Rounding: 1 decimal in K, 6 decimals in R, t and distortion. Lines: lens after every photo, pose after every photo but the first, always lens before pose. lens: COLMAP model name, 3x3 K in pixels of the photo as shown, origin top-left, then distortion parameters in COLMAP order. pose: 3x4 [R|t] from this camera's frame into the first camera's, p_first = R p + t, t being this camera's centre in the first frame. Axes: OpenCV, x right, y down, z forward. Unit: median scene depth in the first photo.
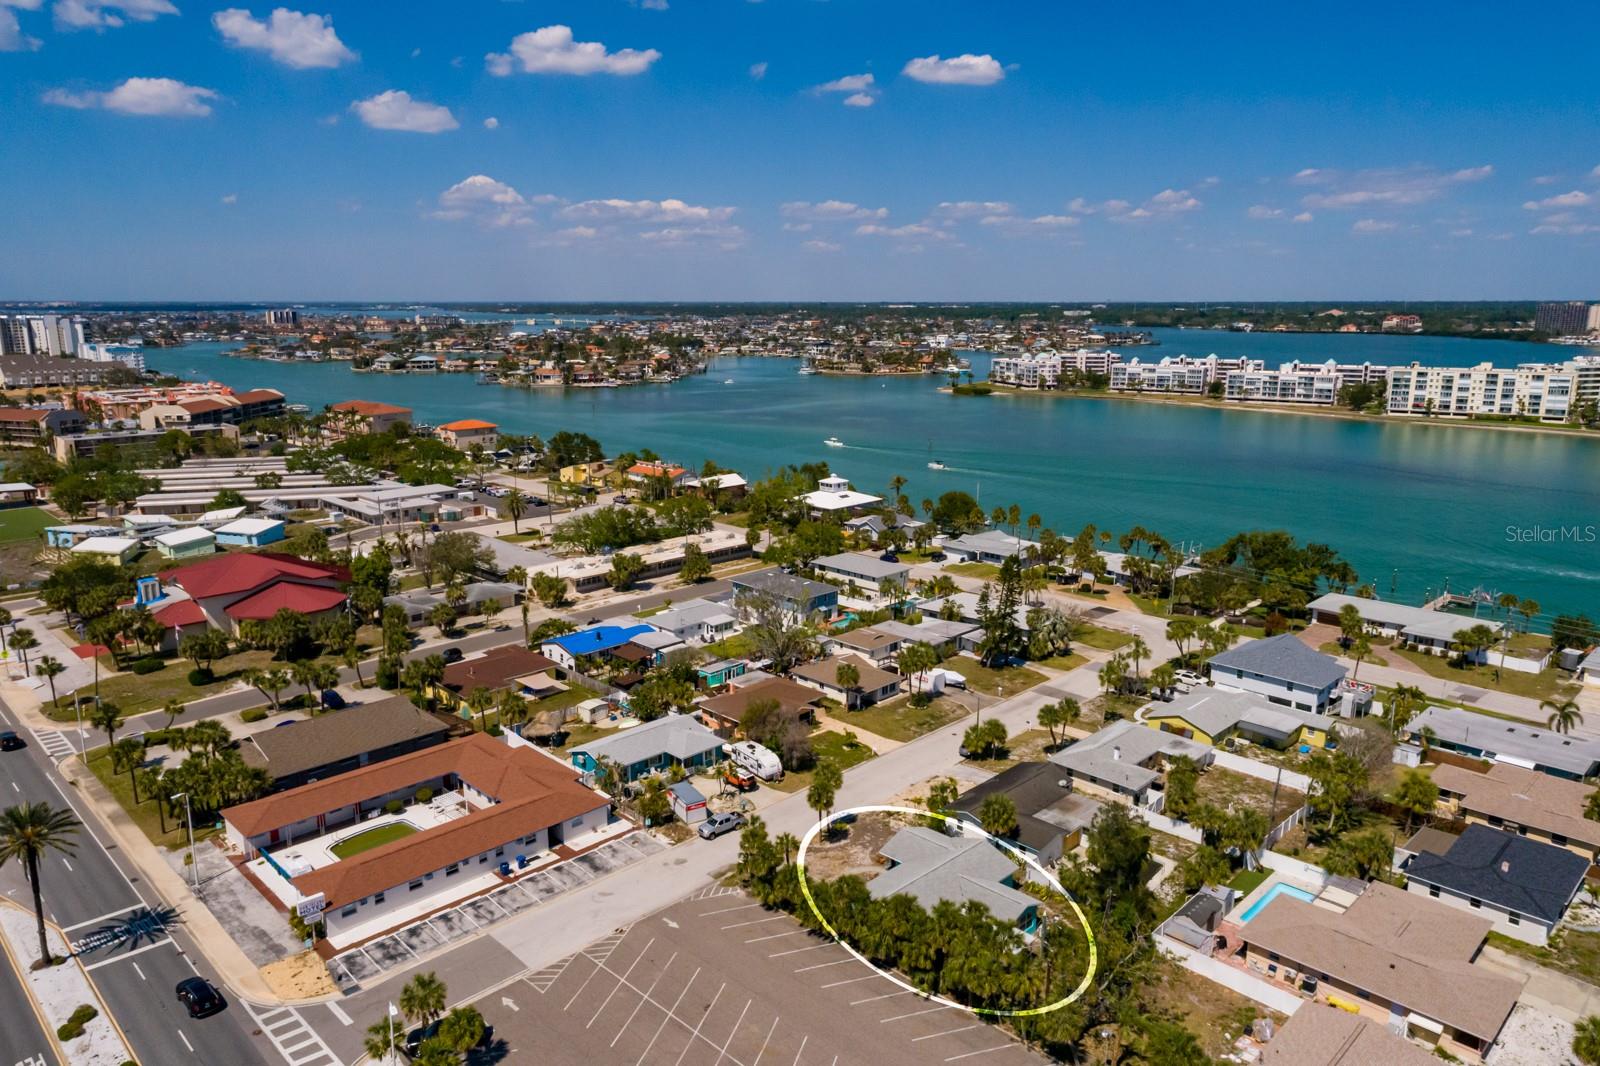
lens RADIAL K [[1087.3, 0, 799.5], [0, 1087.3, 527.0], [0, 0, 1]] dist [-0.001534, 0.010913]
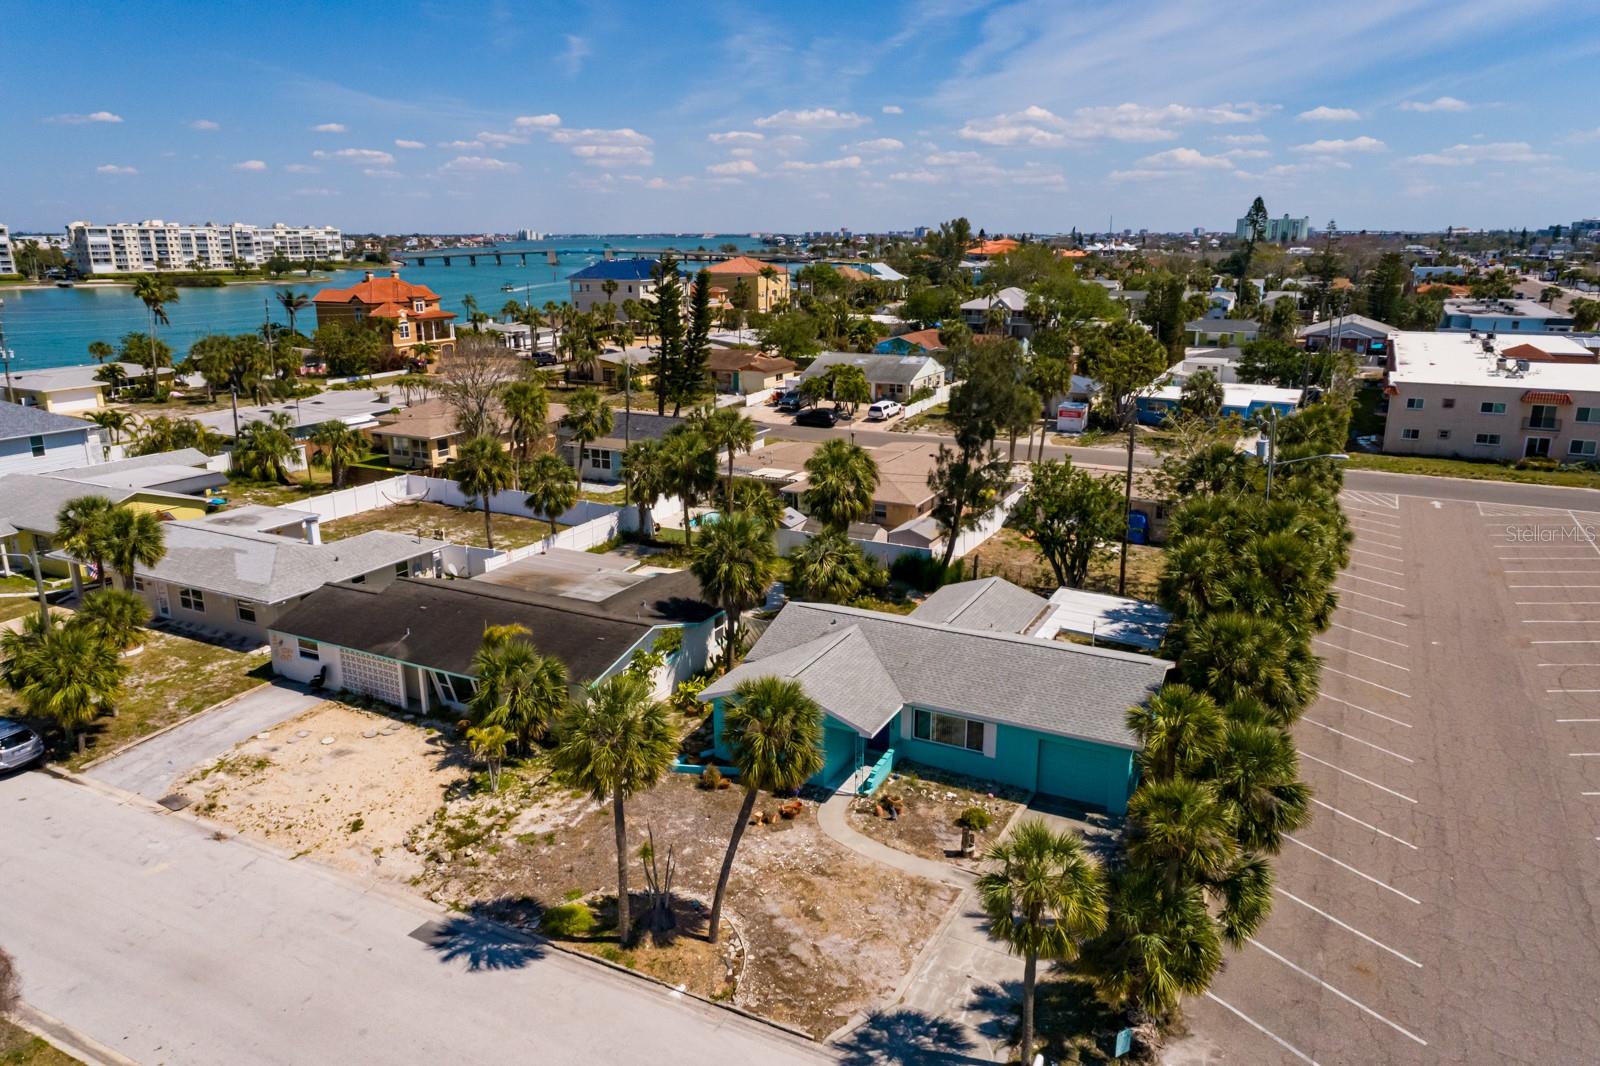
lens RADIAL K [[1087.3, 0, 800.9], [0, 1087.3, 538.4], [0, 0, 1]] dist [-0.004749, 0.017555]
pose [[-0.307578, -0.254734, 0.916791, -0.111583], [0.198002, 0.925273, 0.323519, 0.061458], [-0.930694, 0.281034, -0.234155, 0.542674]]
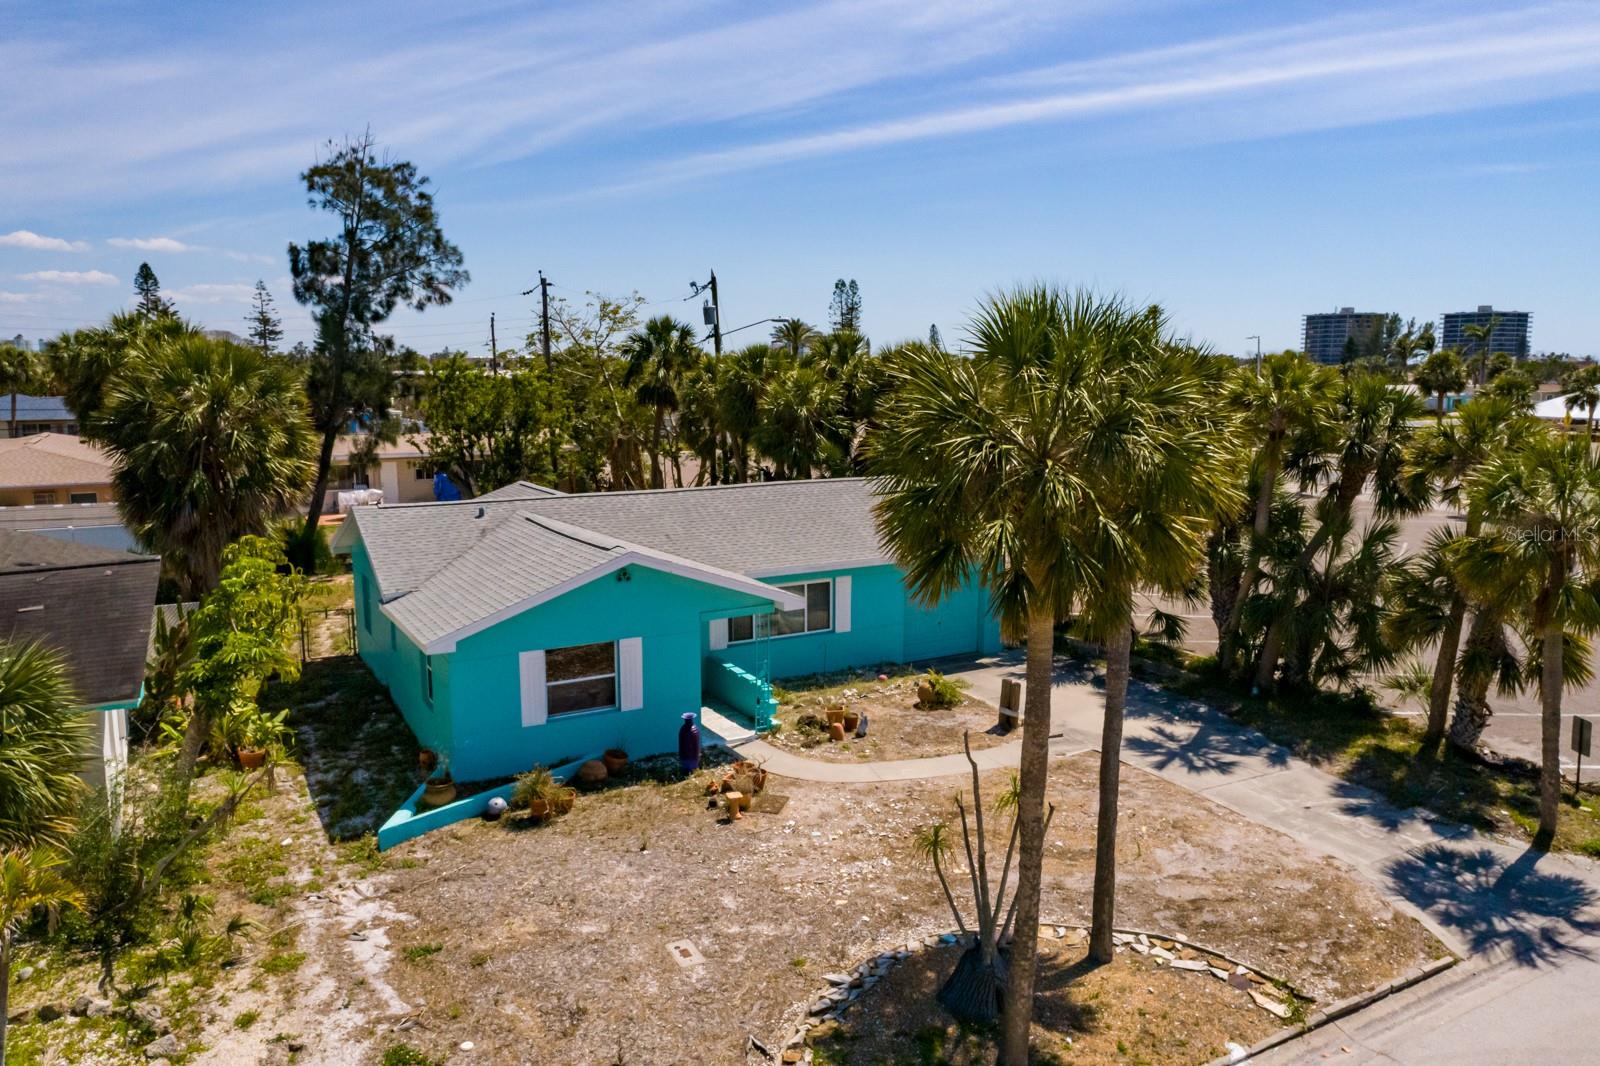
lens RADIAL K [[1100.8, 0, 800.8], [0, 1100.8, 532.6], [0, 0, 1]] dist [-0.004666, 0.014636]
pose [[-0.965246, -0.039390, 0.258359, 0.011993], [0.053323, 0.938098, 0.342240, 0.109627], [-0.255846, 0.344122, -0.903395, 0.587891]]
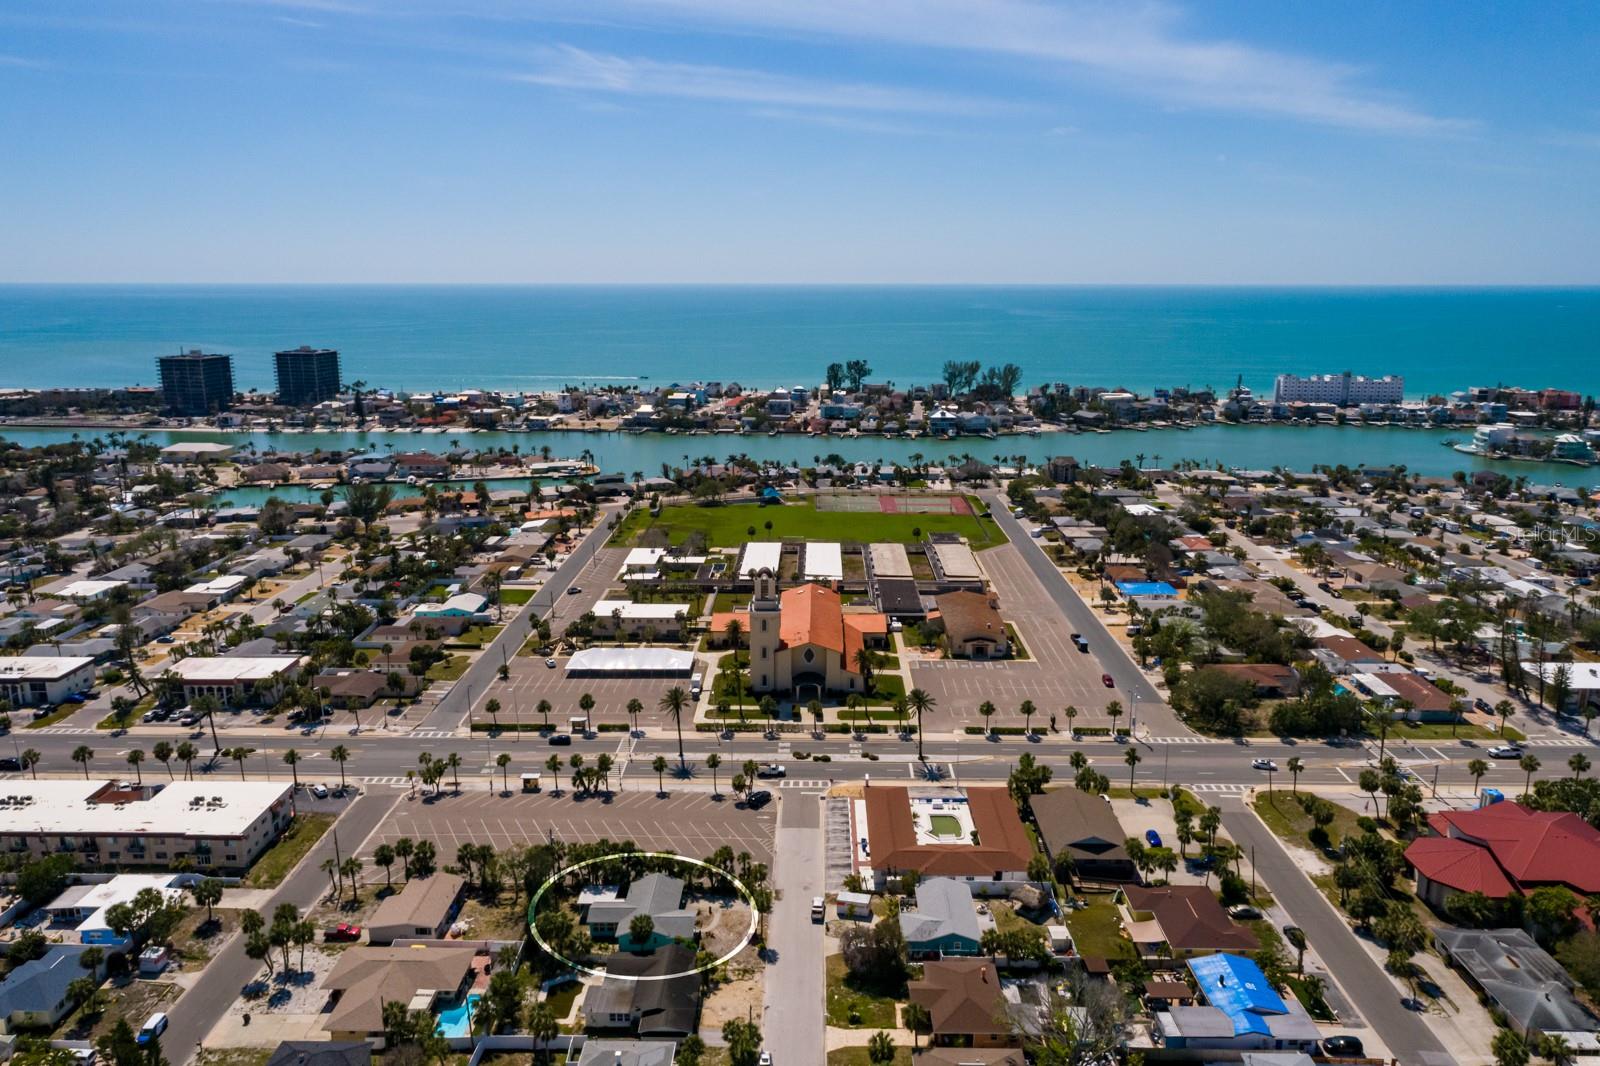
lens RADIAL K [[1099.1, 0, 801.8], [0, 1099.1, 532.1], [0, 0, 1]] dist [-0.007699, 0.020058]
pose [[-0.715233, 0.156161, -0.681216, 0.481357], [-0.144415, 0.920657, 0.362677, -0.401315], [0.683802, 0.357777, -0.635933, 0.958665]]
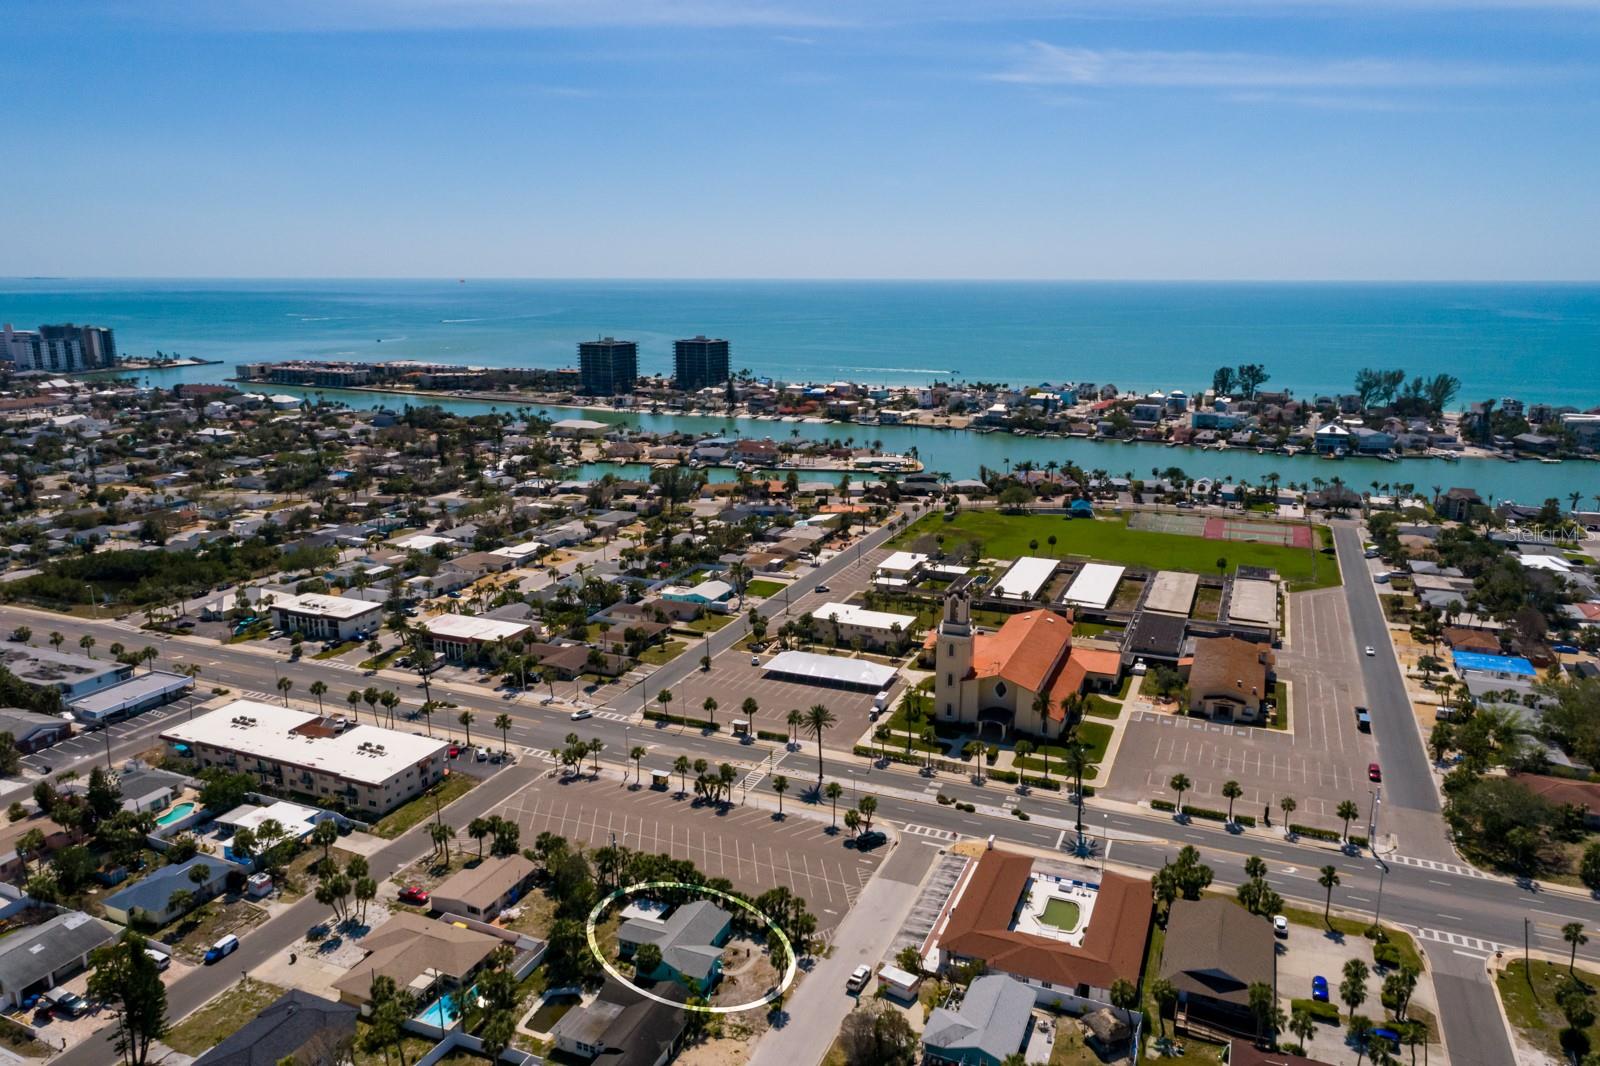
lens RADIAL K [[1100.8, 0, 800.8], [0, 1100.8, 532.6], [0, 0, 1]] dist [-0.004666, 0.014636]
pose [[-0.925827, 0.084671, -0.368341, 0.238980], [-0.079432, 0.909226, 0.408656, -0.411556], [0.369506, 0.407603, -0.835060, 1.020987]]
